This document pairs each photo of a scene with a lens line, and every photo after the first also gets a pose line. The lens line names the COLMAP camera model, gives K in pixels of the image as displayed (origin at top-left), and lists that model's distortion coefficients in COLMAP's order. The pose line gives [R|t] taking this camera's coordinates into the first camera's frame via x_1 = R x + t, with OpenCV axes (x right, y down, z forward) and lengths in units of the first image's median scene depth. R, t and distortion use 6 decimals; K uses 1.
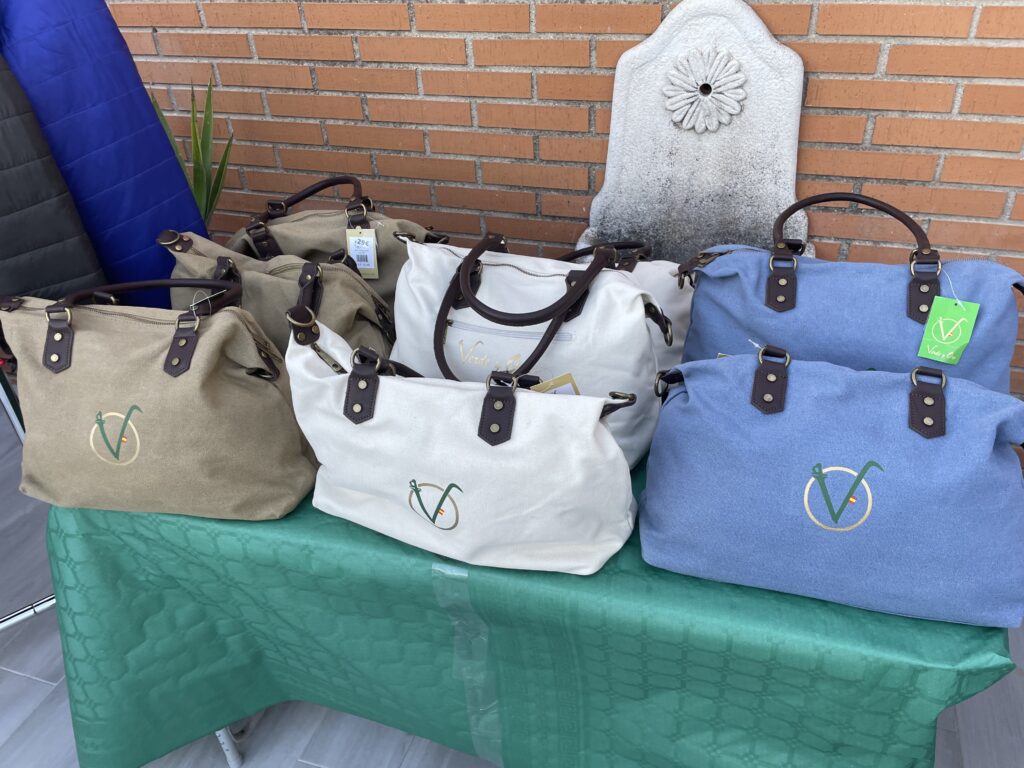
lens RADIAL K [[789.7, 0, 512.3], [0, 789.7, 384.1], [0, 0, 1]] dist [0.047883, 0.000283]
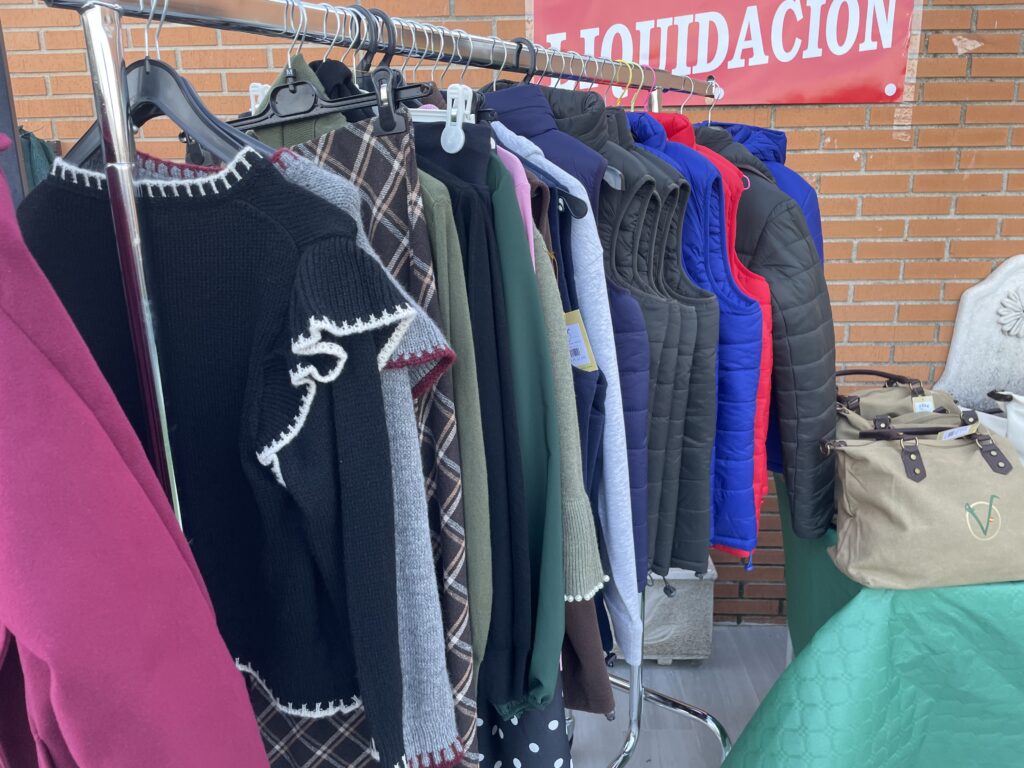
lens RADIAL K [[789.7, 0, 512.2], [0, 789.7, 387.0], [0, 0, 1]] dist [0.047883, 0.000283]
pose [[0.957381, -0.038808, 0.286207, -1.096302], [0.128249, 0.945004, -0.300865, 0.107508], [-0.258791, 0.324749, 0.909706, -0.112025]]
